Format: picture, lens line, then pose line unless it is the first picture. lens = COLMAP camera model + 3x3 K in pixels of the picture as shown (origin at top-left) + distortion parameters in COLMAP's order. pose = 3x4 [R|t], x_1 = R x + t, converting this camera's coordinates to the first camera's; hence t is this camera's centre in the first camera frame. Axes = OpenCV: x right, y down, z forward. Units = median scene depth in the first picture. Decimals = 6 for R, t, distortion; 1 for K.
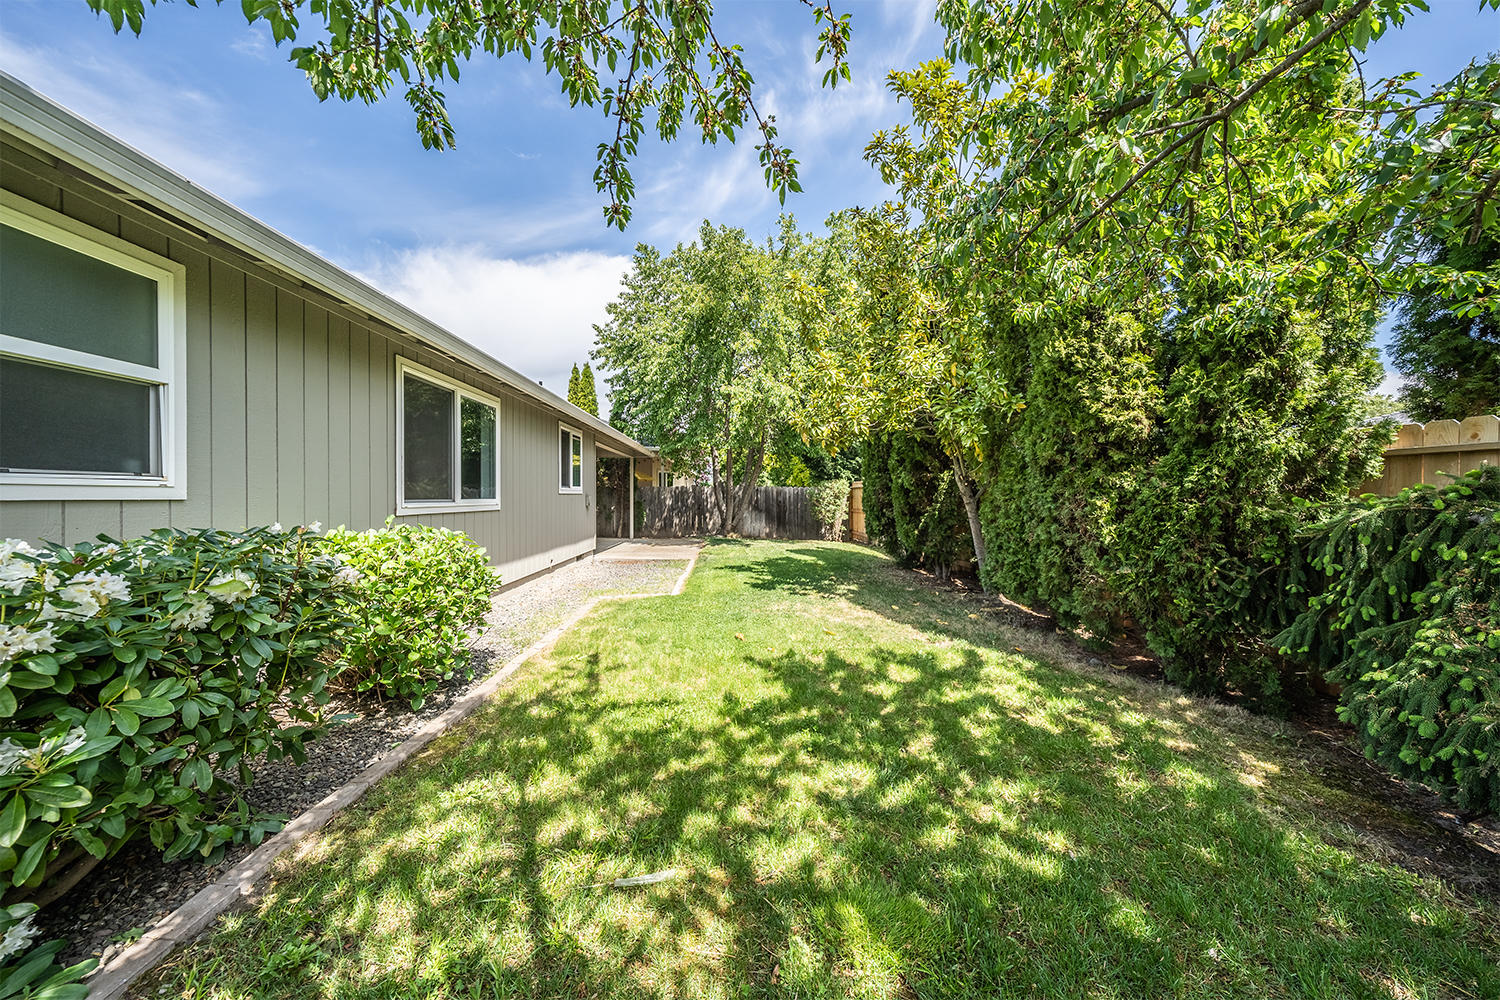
lens RADIAL K [[516.0, 0, 749.4], [0, 516.0, 492.4], [0, 0, 1]] dist [-0.001330, 0.000120]
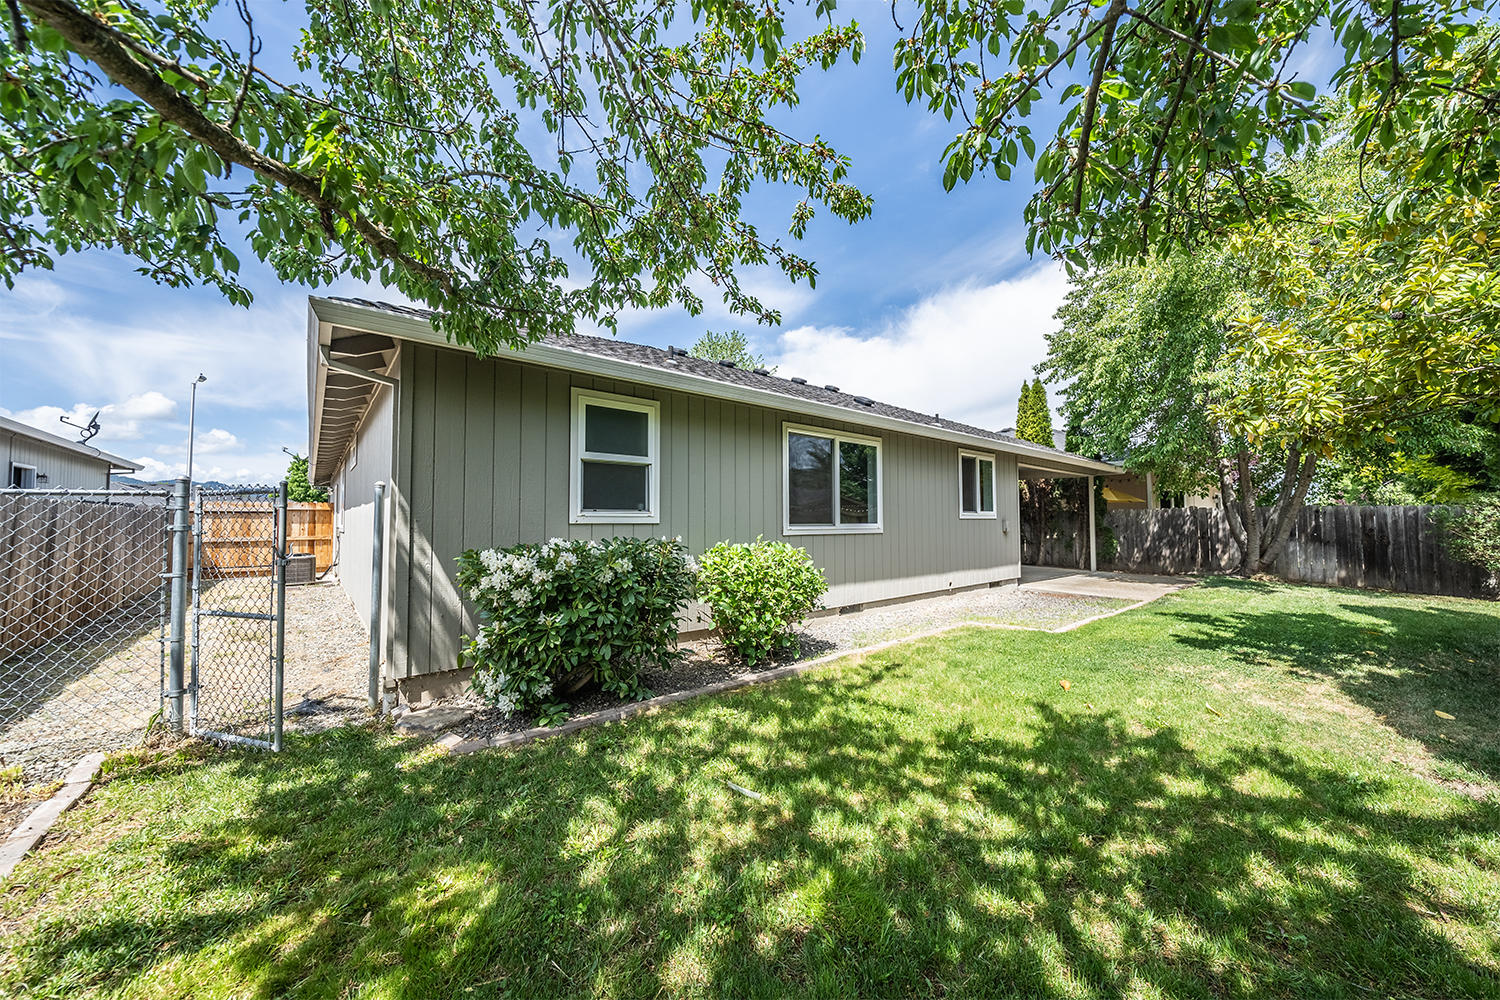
lens RADIAL K [[527.8, 0, 750.0], [0, 527.8, 500.0], [0, 0, 1]] dist [0.000375, -0.000034]
pose [[0.616275, -0.032007, -0.786880, 0.533929], [0.006577, 0.999348, -0.035498, -0.000477], [0.787504, 0.016701, 0.616084, 0.053682]]
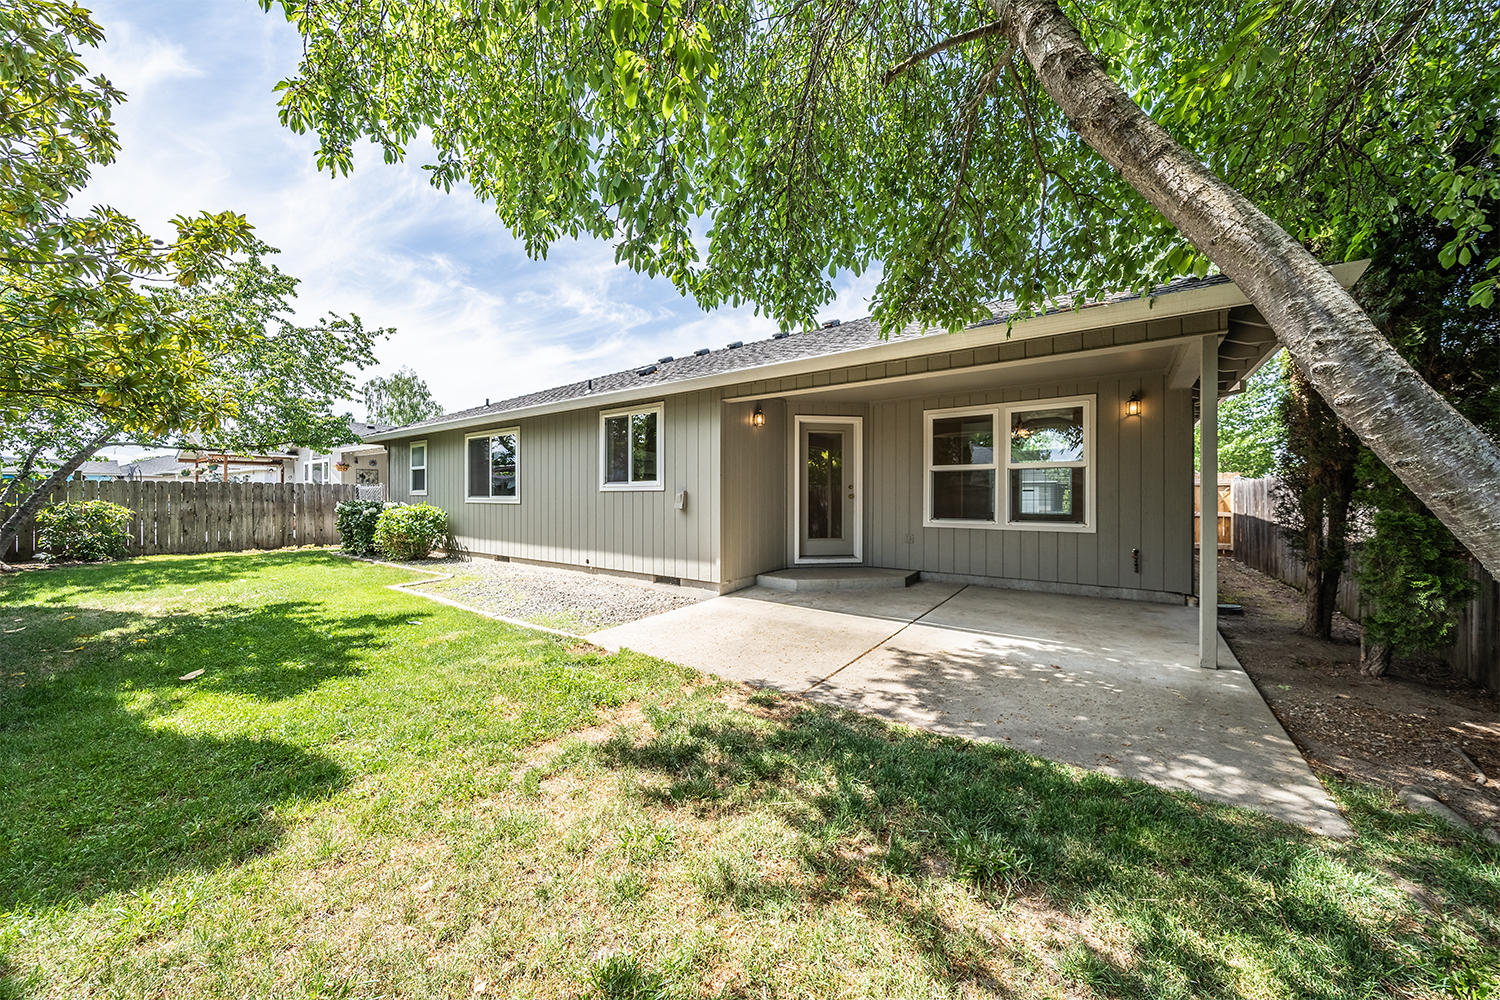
lens RADIAL K [[527.8, 0, 750.0], [0, 527.8, 500.0], [0, 0, 1]] dist [0.000375, -0.000034]
pose [[-0.601733, 0.005327, -0.798679, 0.565816], [0.002289, 0.999985, 0.004945, 0.036243], [0.798694, 0.001148, -0.601736, 4.677519]]
